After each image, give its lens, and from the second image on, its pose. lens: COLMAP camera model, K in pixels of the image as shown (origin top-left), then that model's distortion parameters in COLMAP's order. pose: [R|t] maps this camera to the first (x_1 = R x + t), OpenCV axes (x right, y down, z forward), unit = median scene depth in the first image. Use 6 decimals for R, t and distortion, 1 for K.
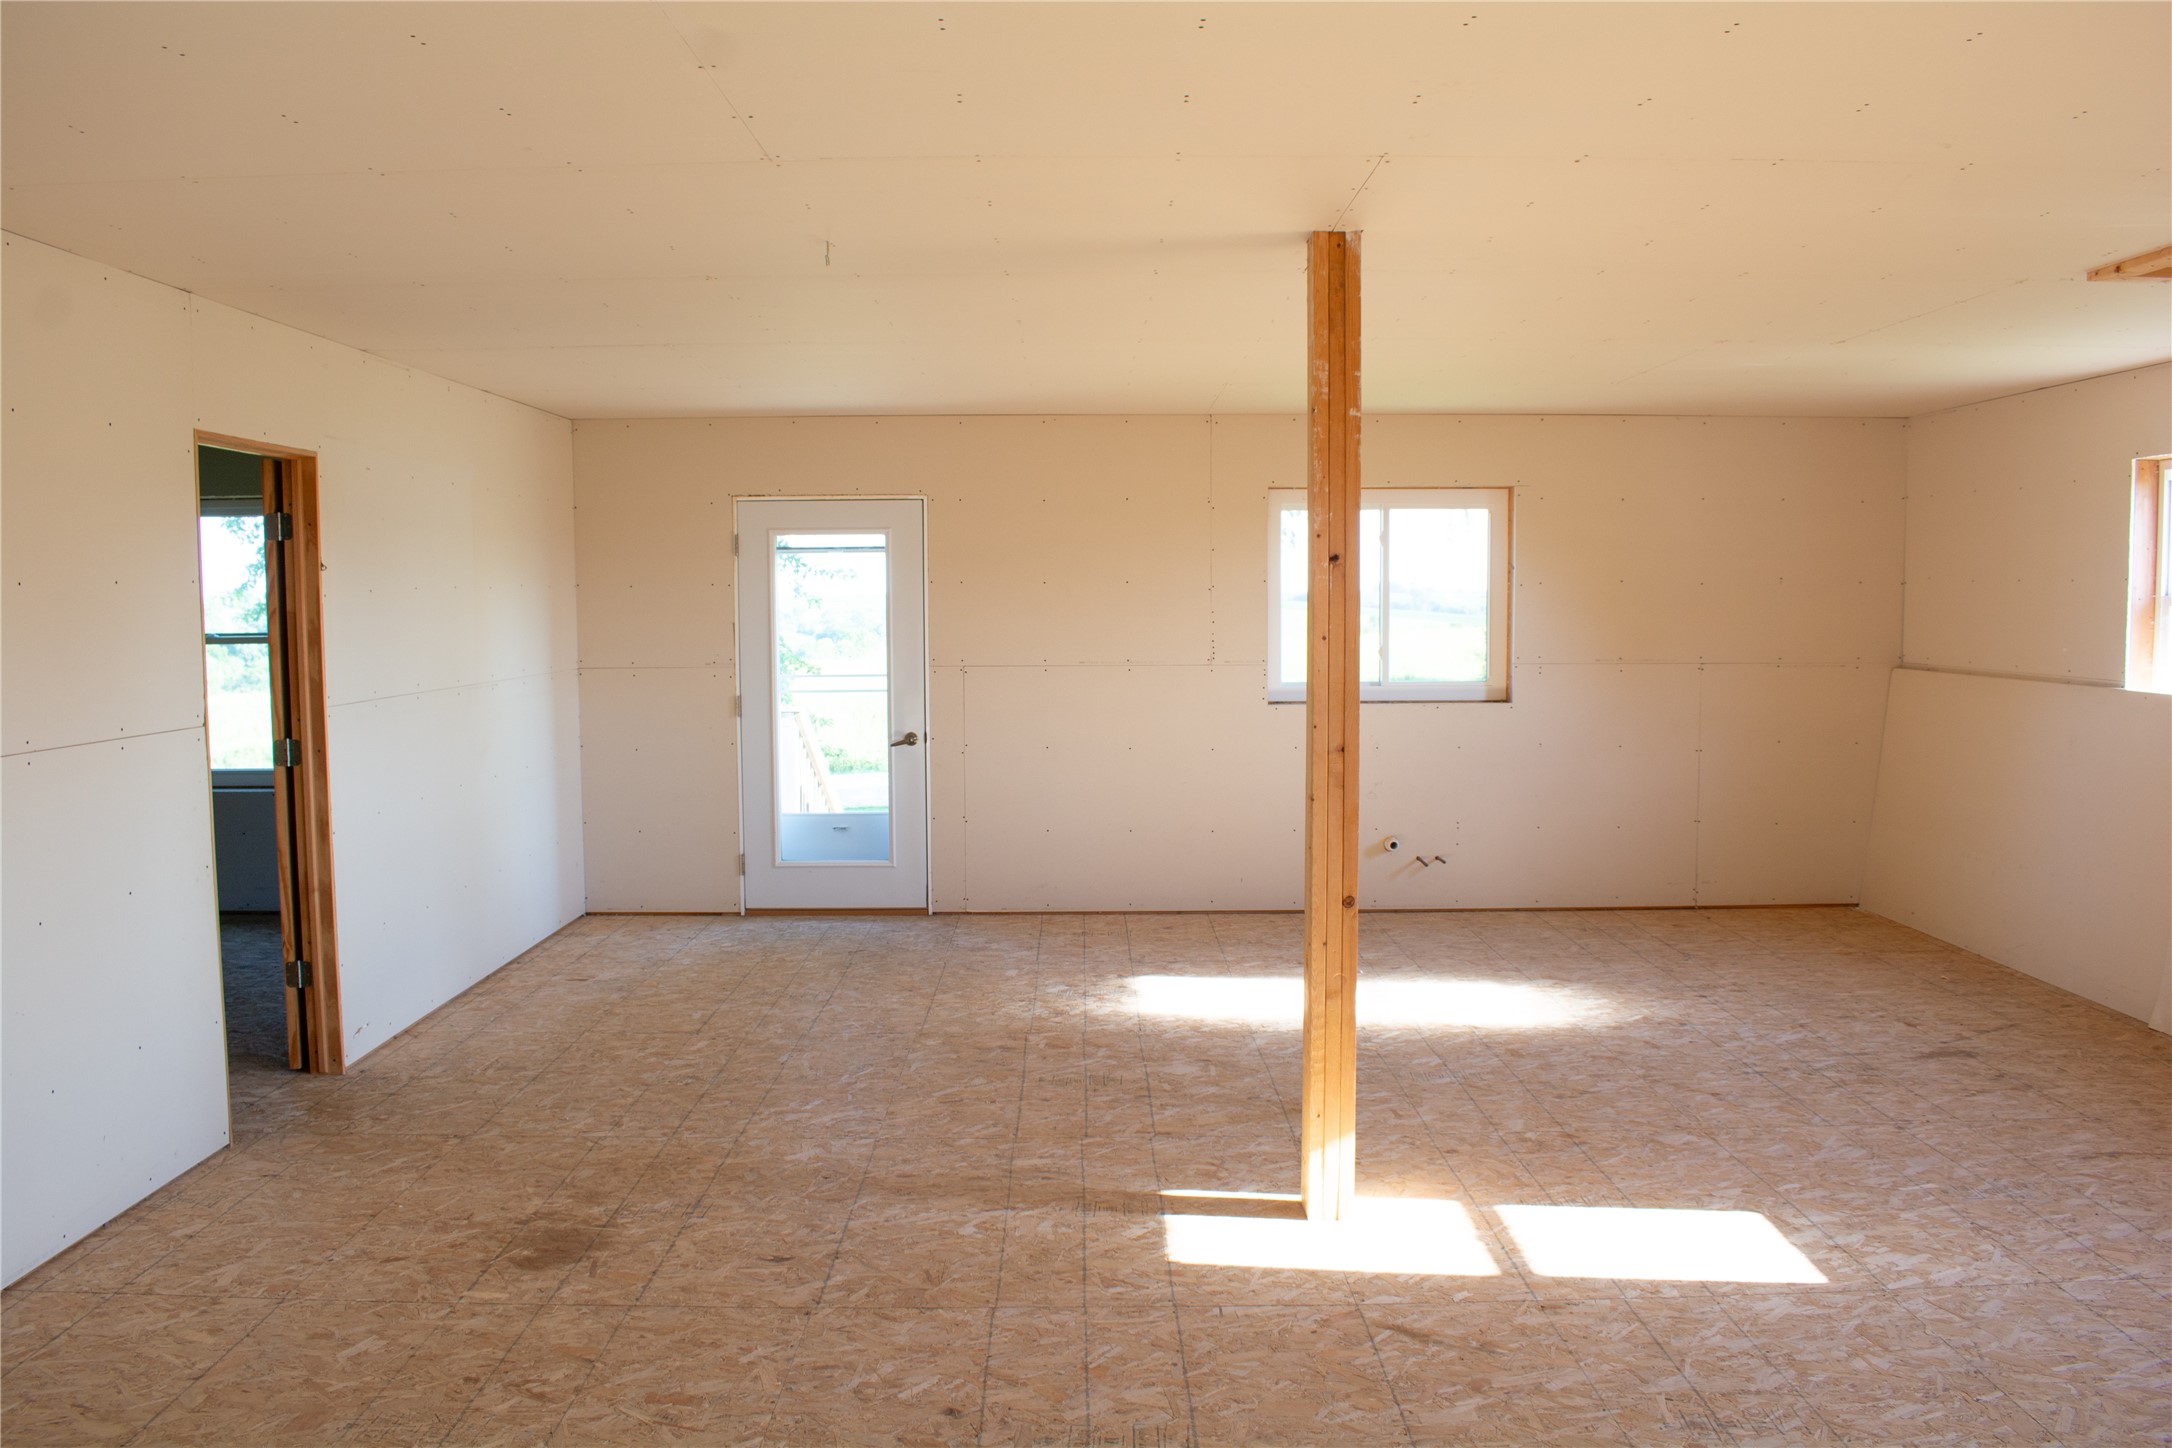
lens RADIAL K [[1705.1, 0, 1081.5], [0, 1705.1, 718.9], [0, 0, 1]] dist [-0.099899, 0.020983]
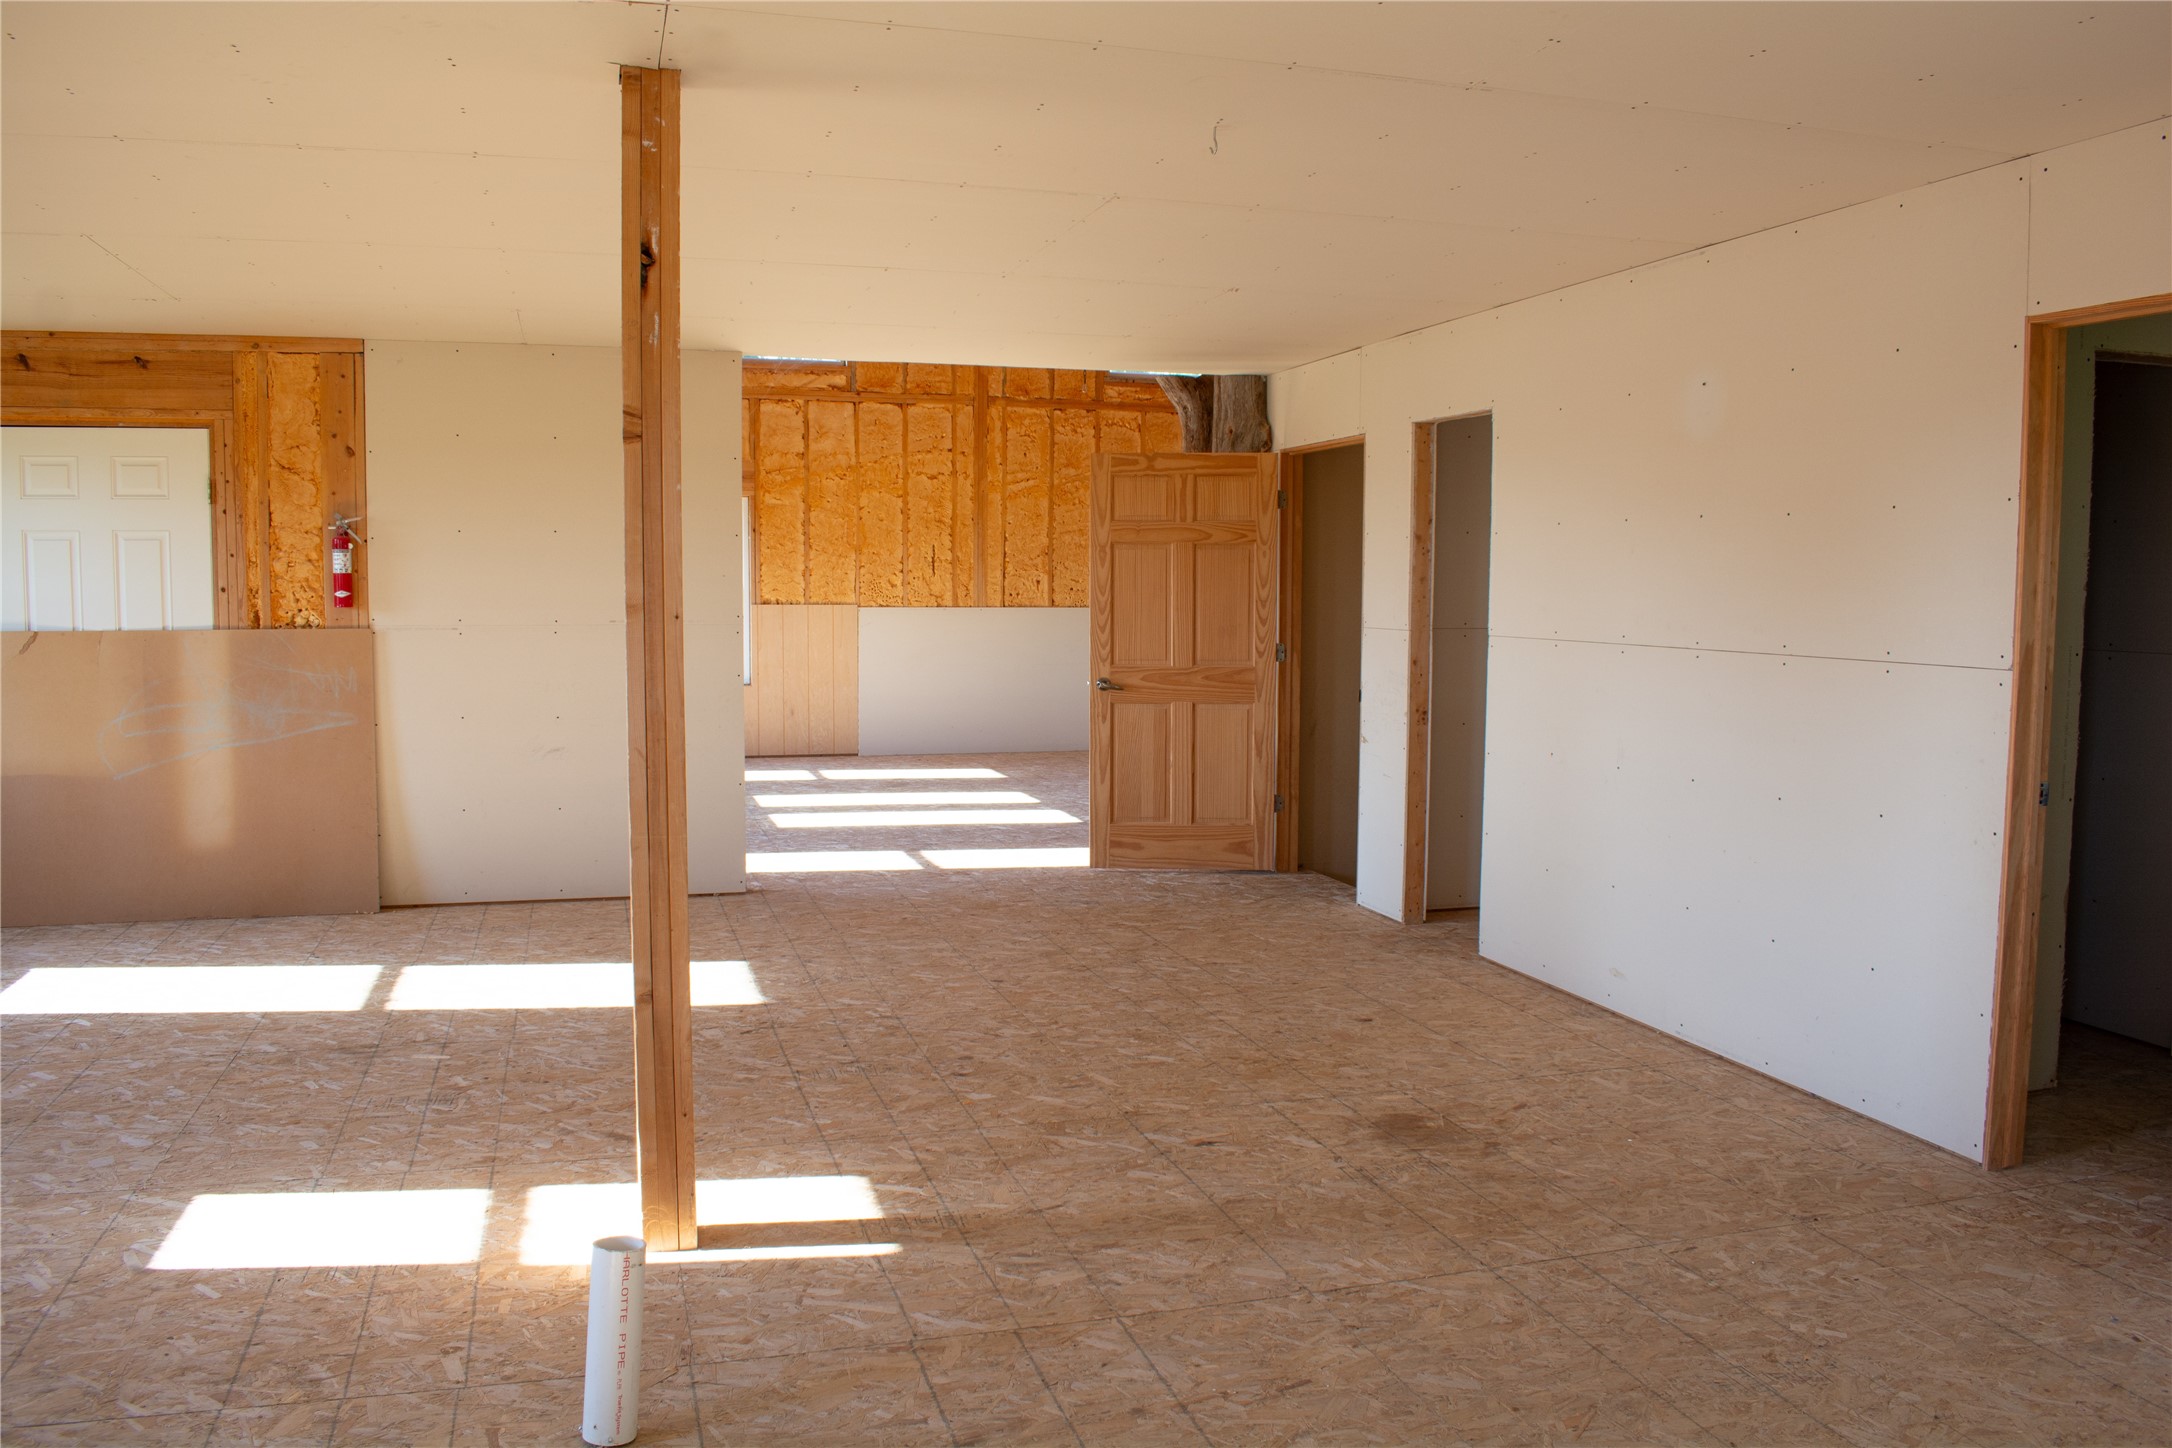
lens RADIAL K [[1705.1, 0, 1086.6], [0, 1705.1, 731.2], [0, 0, 1]] dist [-0.099899, 0.020983]
pose [[-0.959765, 0.030338, -0.279162, 0.178781], [-0.013872, 0.987810, 0.155043, -0.099917], [0.280463, 0.152678, -0.947645, 1.875895]]
